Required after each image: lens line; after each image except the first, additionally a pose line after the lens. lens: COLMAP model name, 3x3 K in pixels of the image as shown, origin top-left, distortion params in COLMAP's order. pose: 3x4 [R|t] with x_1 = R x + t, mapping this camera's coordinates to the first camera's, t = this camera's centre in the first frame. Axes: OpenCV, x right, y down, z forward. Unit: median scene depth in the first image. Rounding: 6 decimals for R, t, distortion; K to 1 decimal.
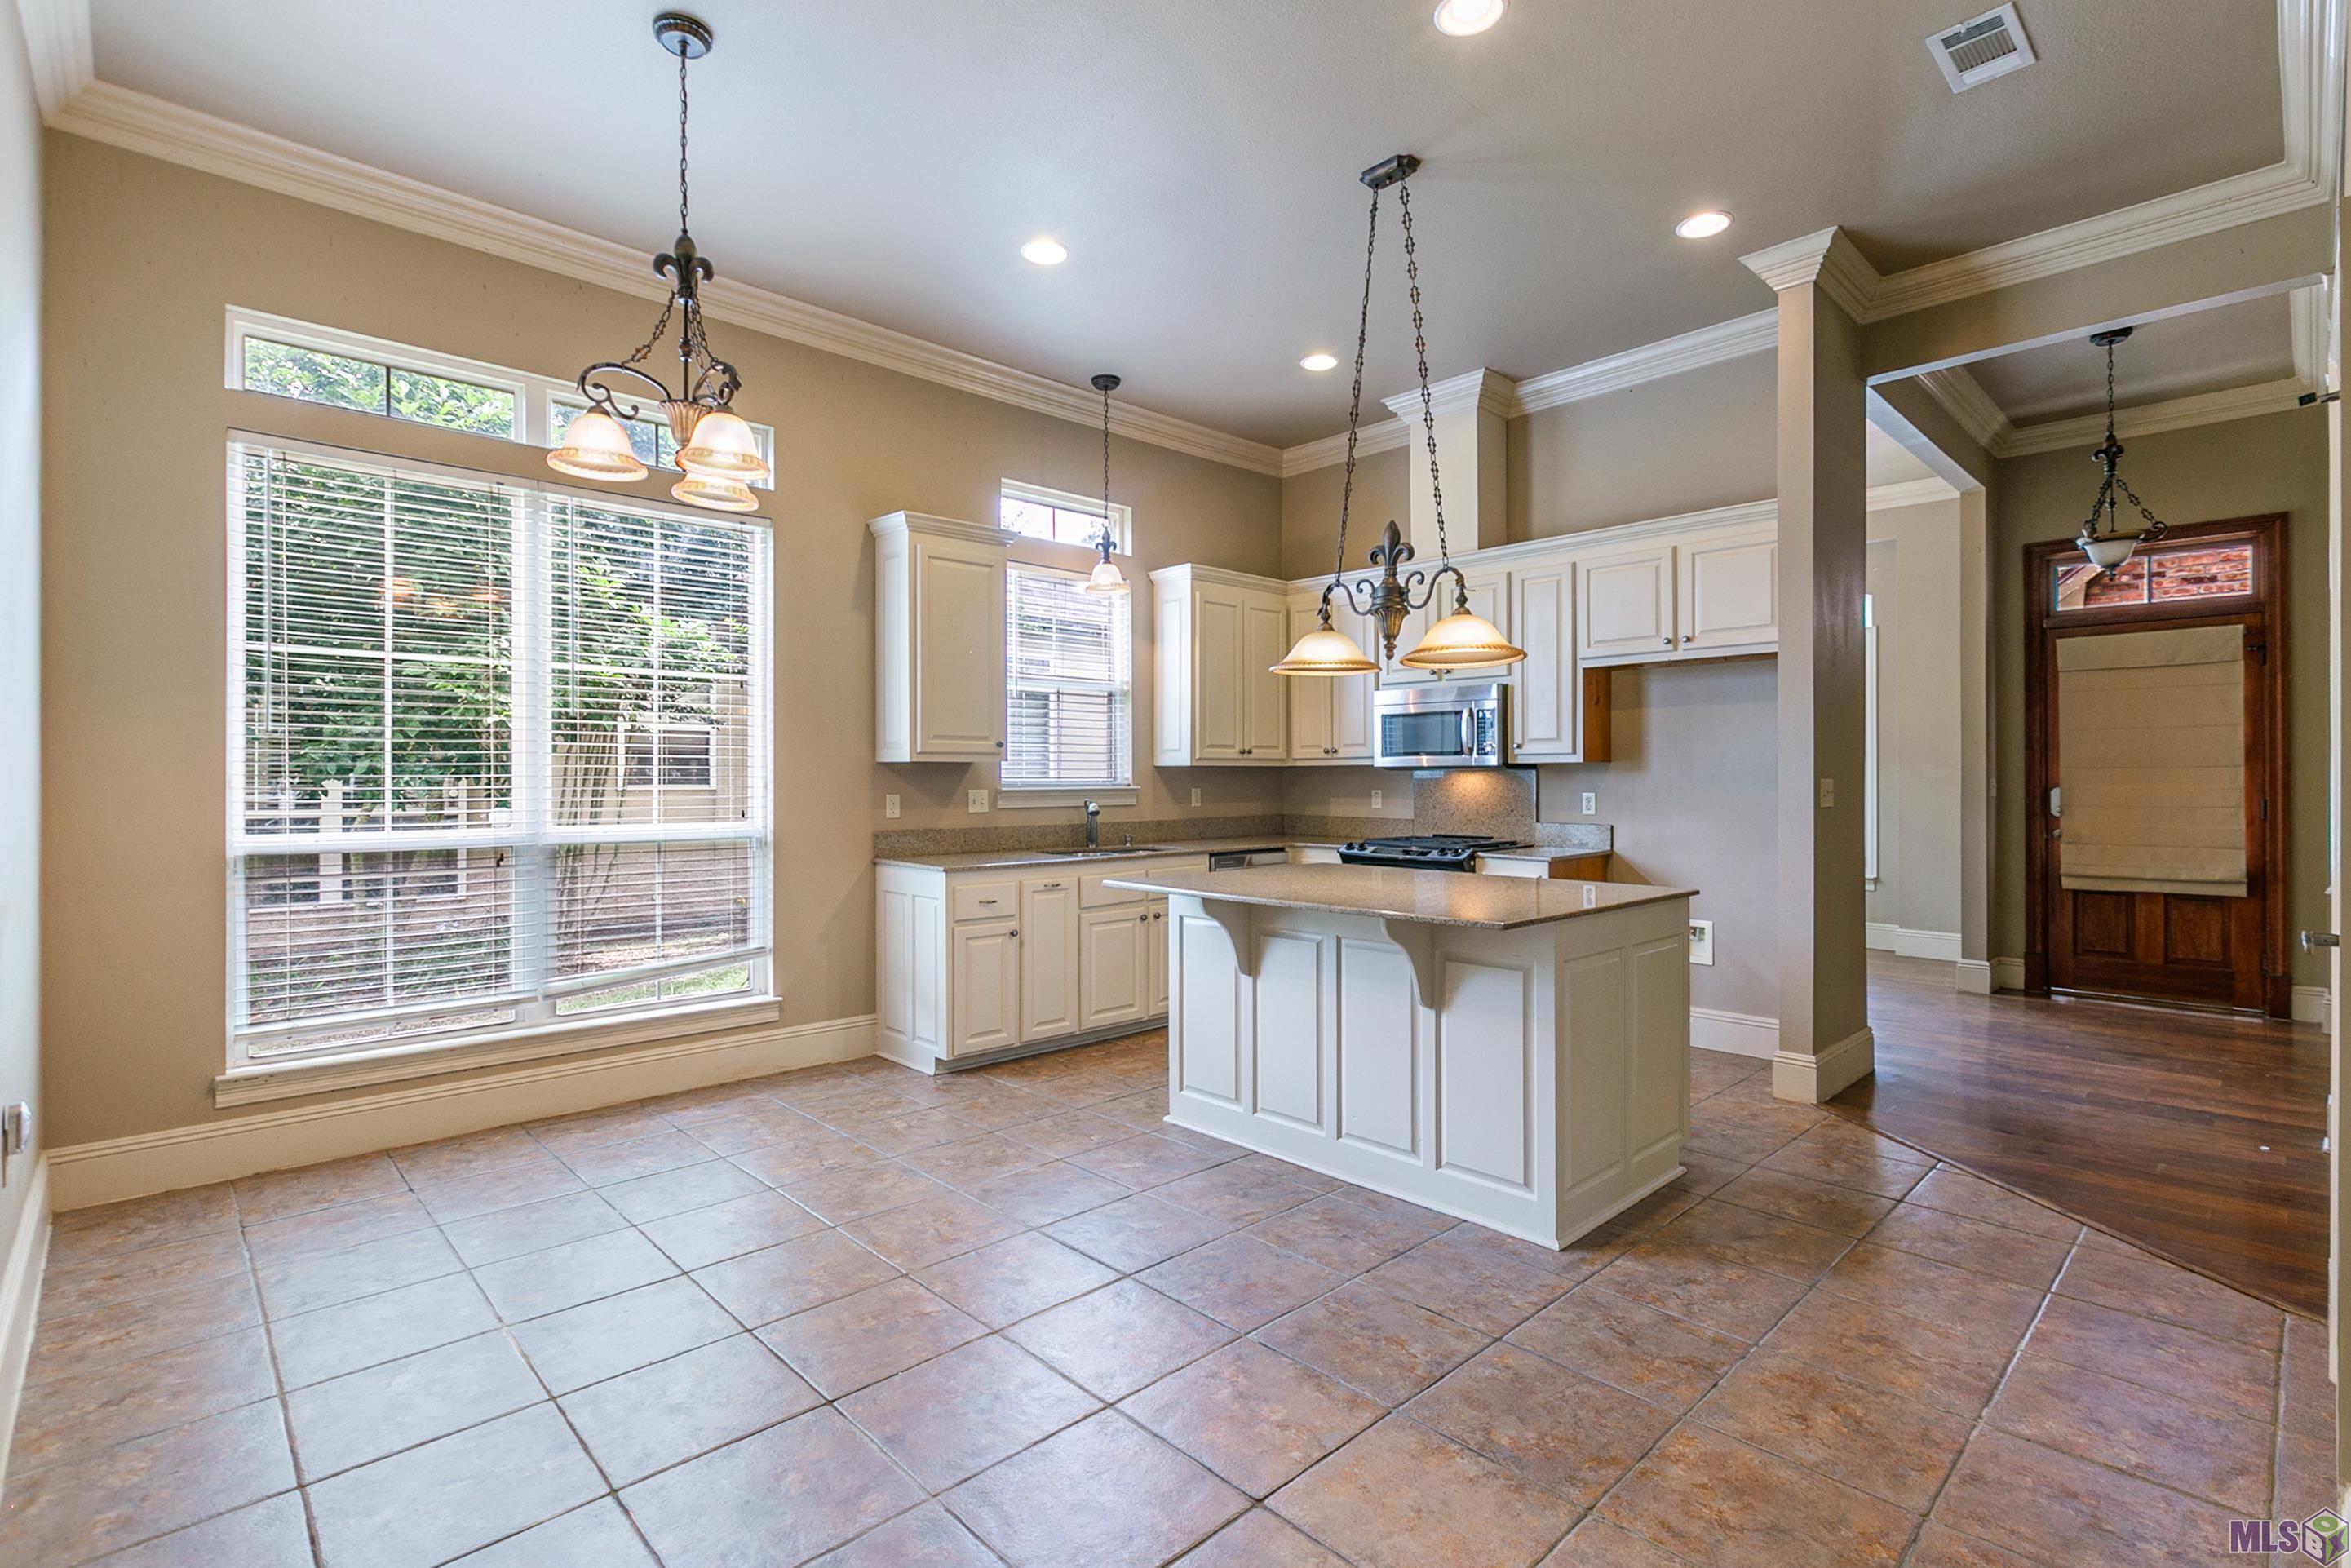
lens RADIAL K [[1080.9, 0, 1176.5], [0, 1080.9, 785.2], [0, 0, 1]] dist [0.001784, -0.002839]
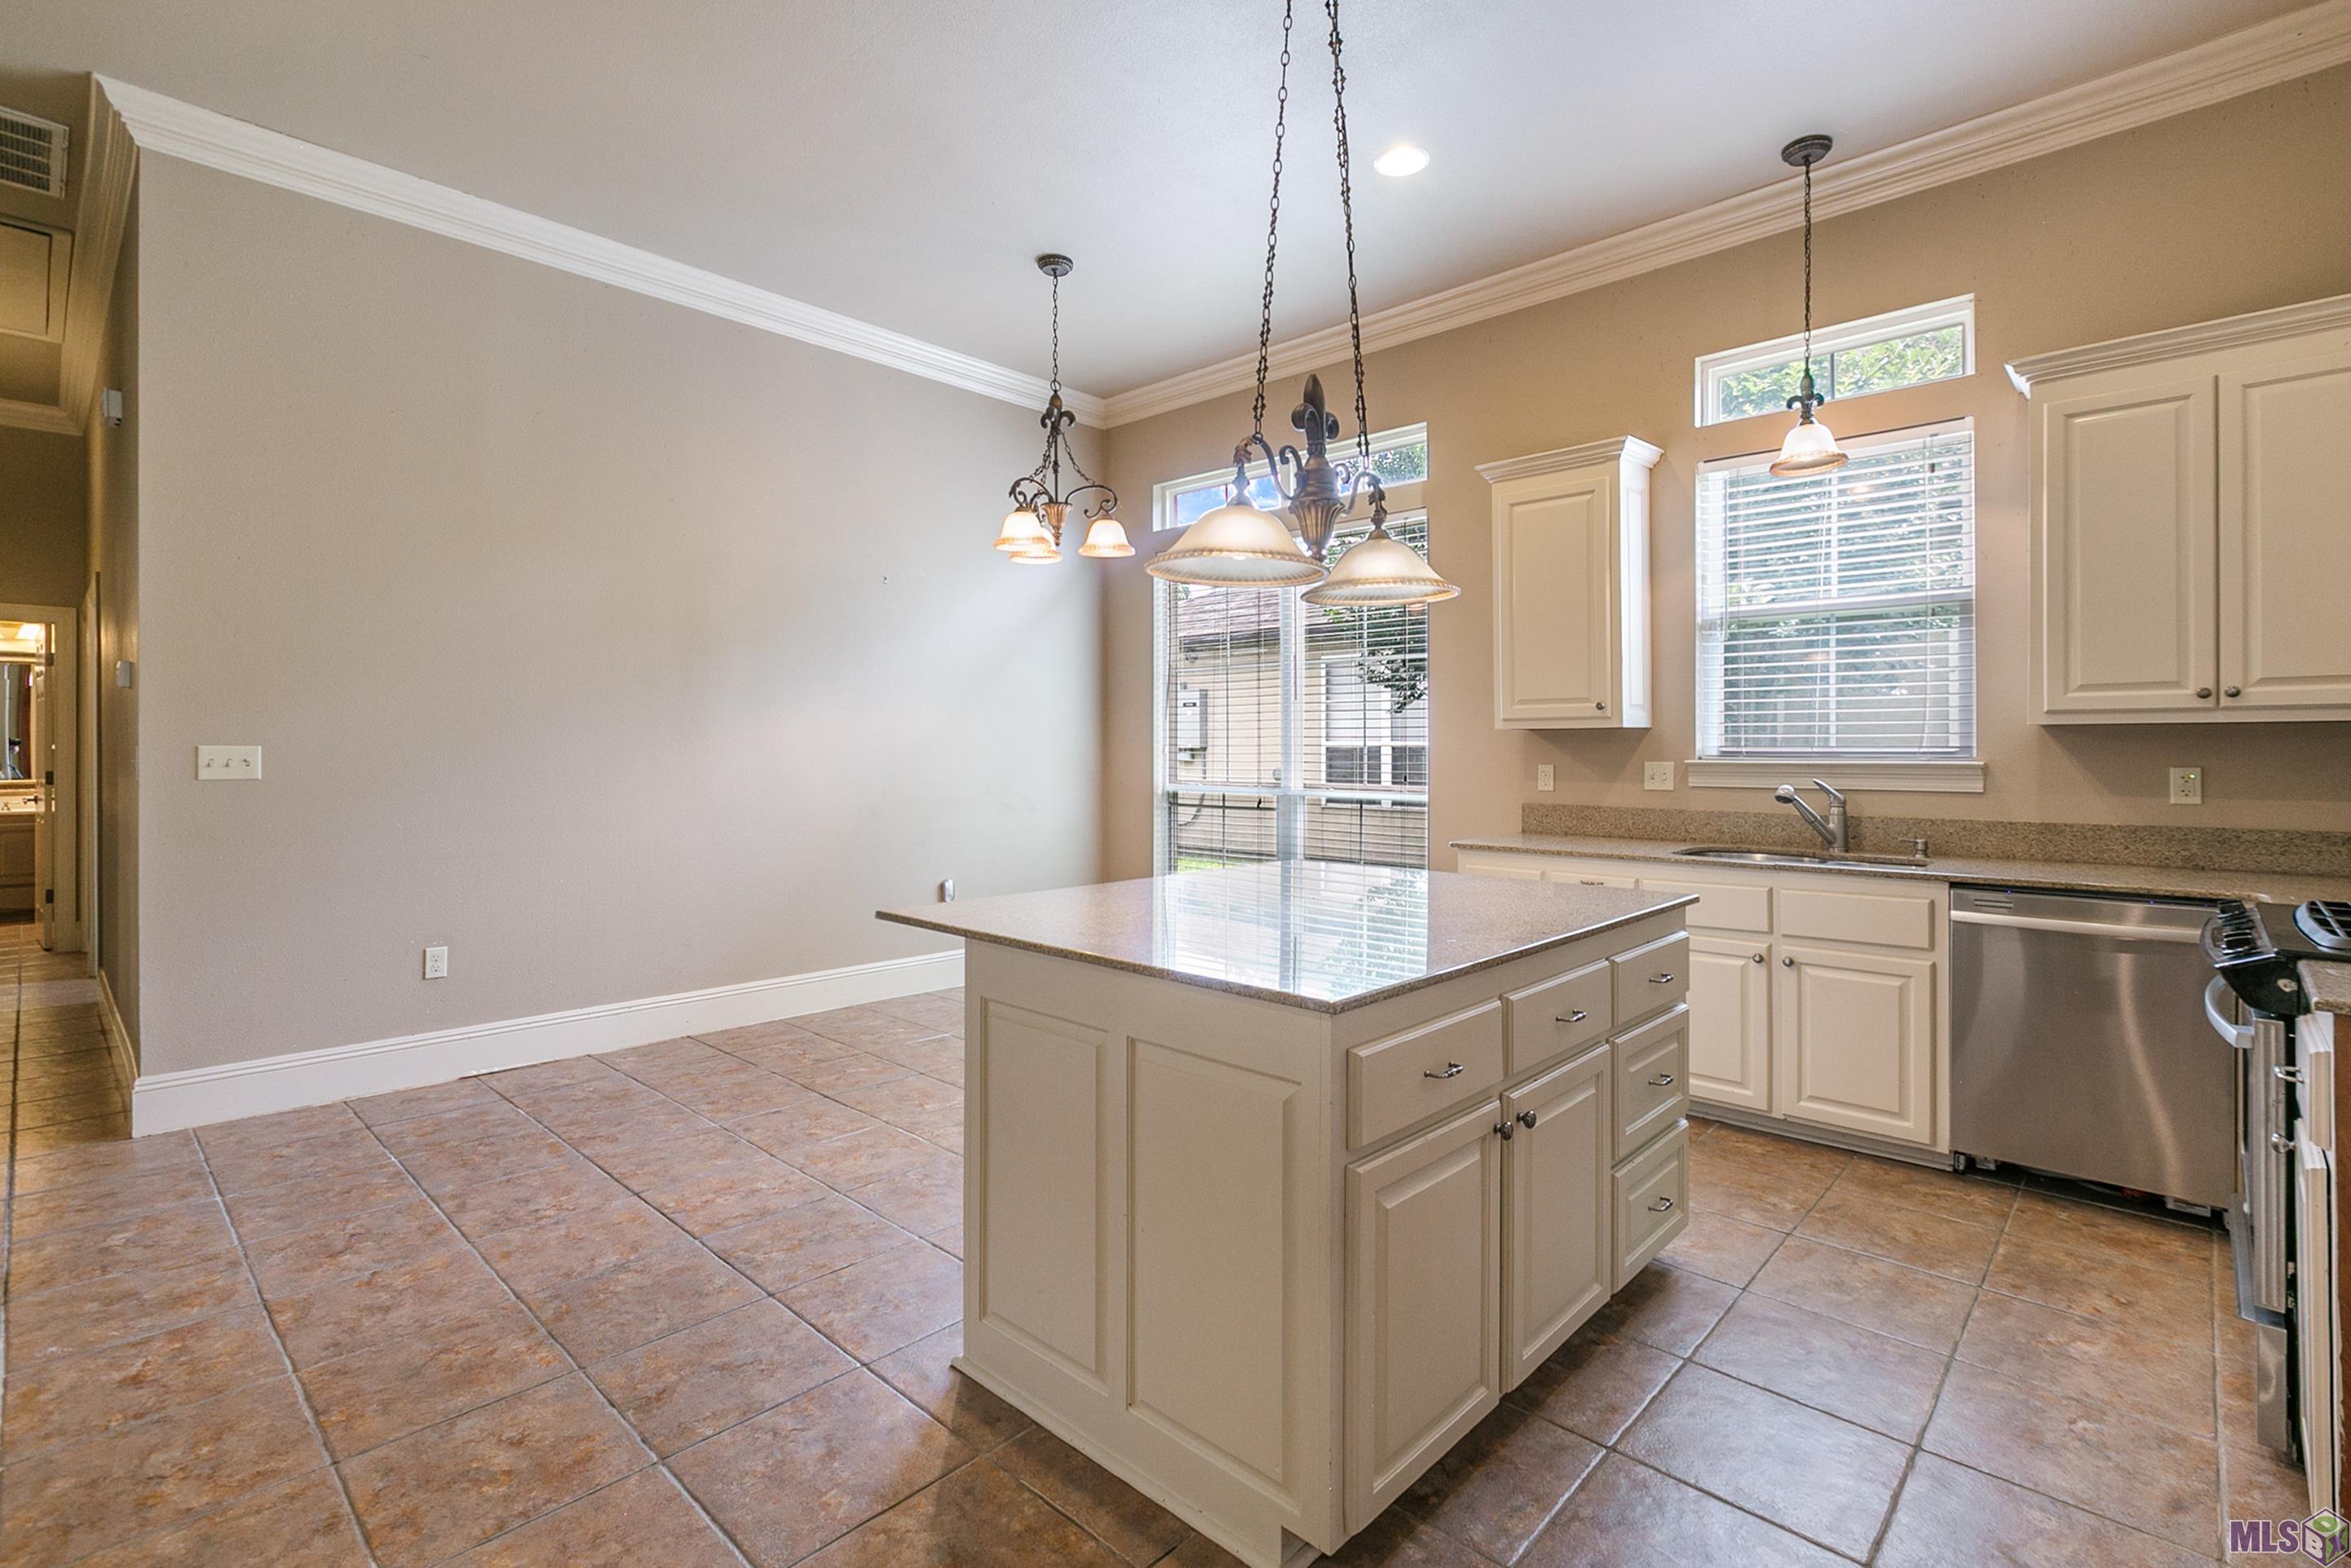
lens RADIAL K [[1080.8, 0, 1159.9], [0, 1080.8, 751.5], [0, 0, 1]] dist [0.001784, -0.002839]
pose [[0.049016, 0.004984, -0.998786, 0.643229], [-0.007746, 0.999959, 0.004610, -0.004658], [0.998768, 0.007511, 0.049053, 0.633212]]
